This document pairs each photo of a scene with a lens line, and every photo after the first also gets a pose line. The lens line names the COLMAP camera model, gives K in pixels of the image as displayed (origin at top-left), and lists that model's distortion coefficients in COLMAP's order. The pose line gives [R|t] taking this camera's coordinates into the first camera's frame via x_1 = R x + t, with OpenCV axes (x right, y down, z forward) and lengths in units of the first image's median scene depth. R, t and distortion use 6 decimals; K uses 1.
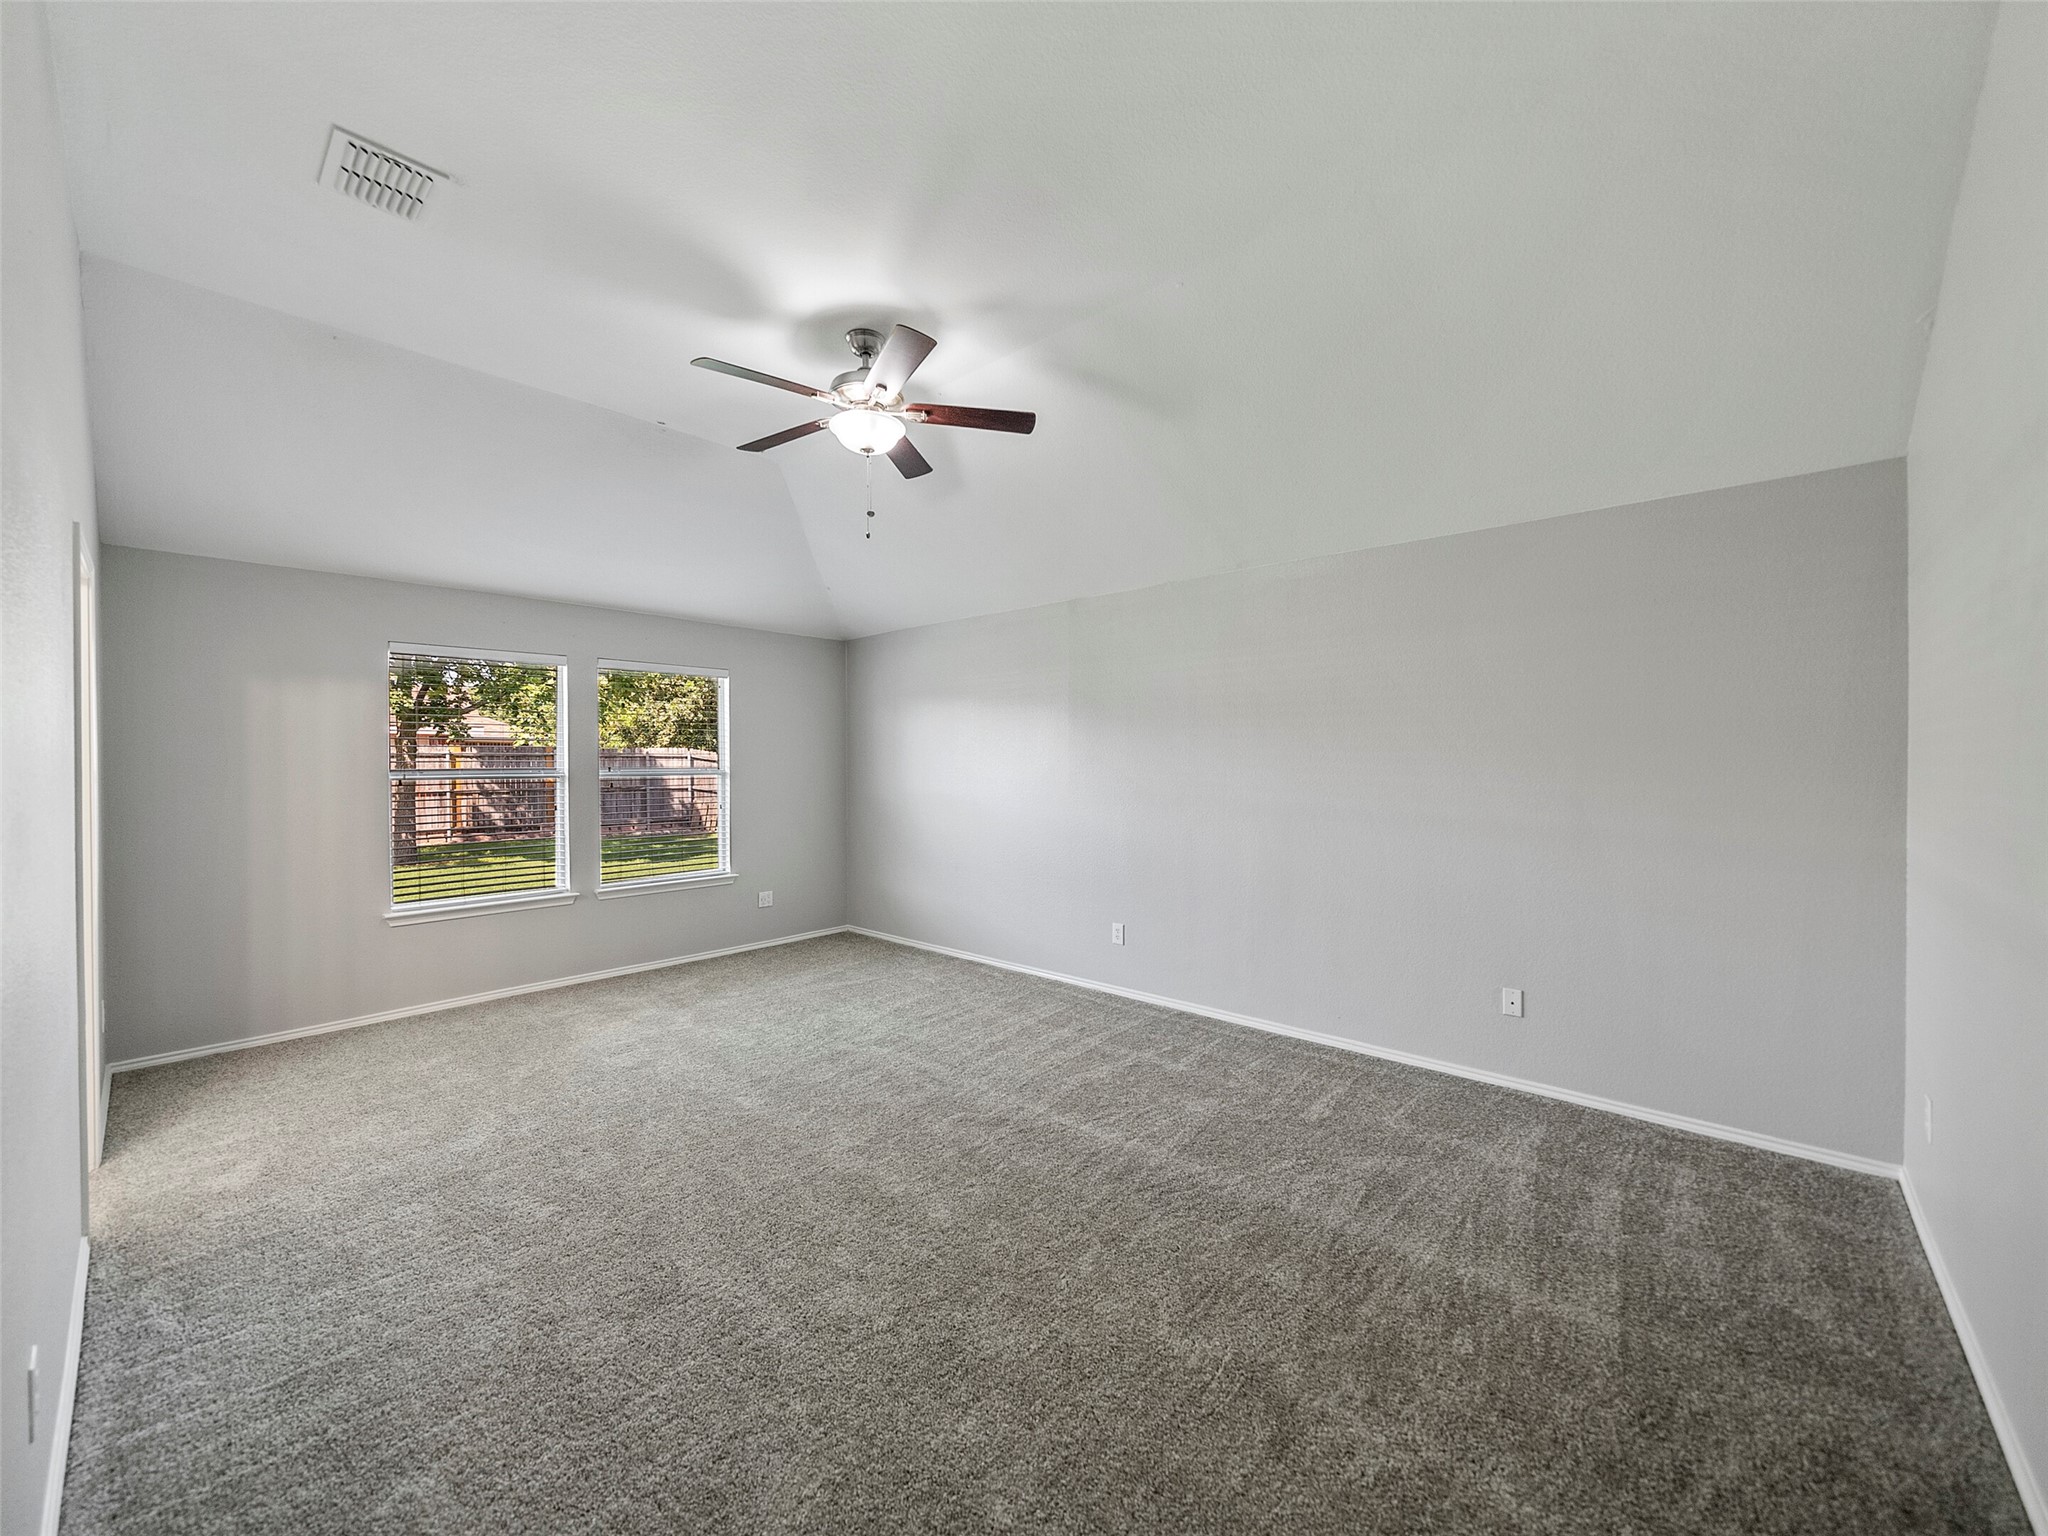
lens RADIAL K [[795.0, 0, 1016.4], [0, 795.0, 761.7], [0, 0, 1]] dist [-0.004025, -0.001207]
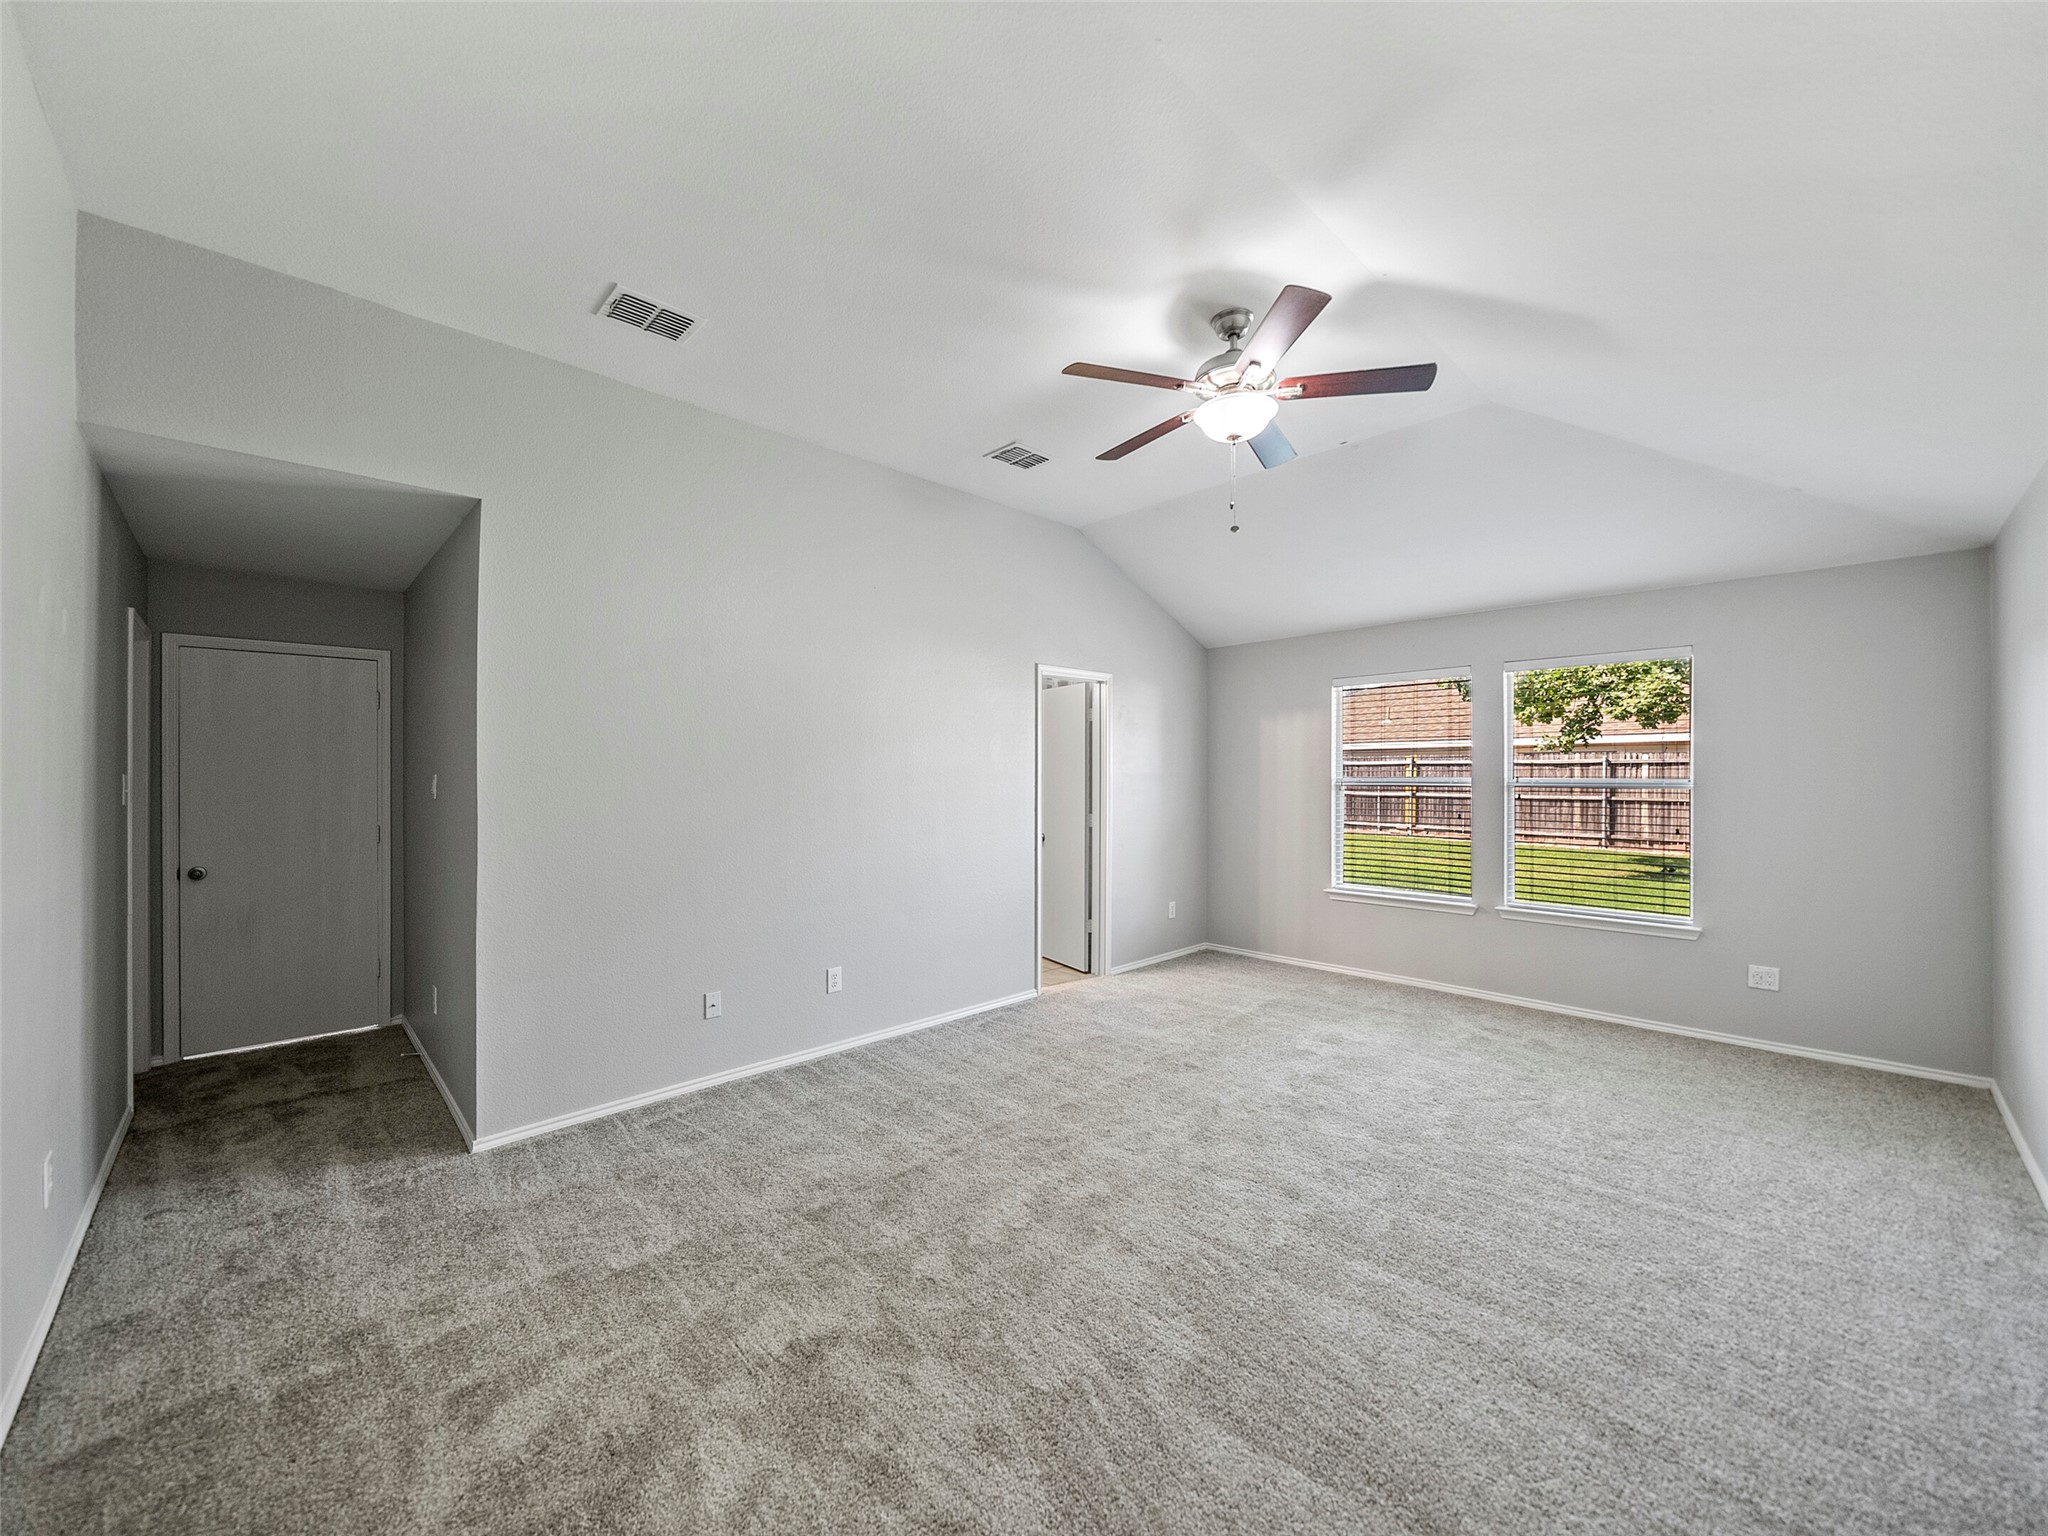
lens RADIAL K [[795.0, 0, 1016.8], [0, 795.0, 773.7], [0, 0, 1]] dist [-0.004025, -0.001207]
pose [[-0.067654, 0.007394, -0.997681, 0.429950], [0.002662, 0.999970, 0.007230, -0.005358], [0.997705, -0.002167, -0.067671, 0.464061]]
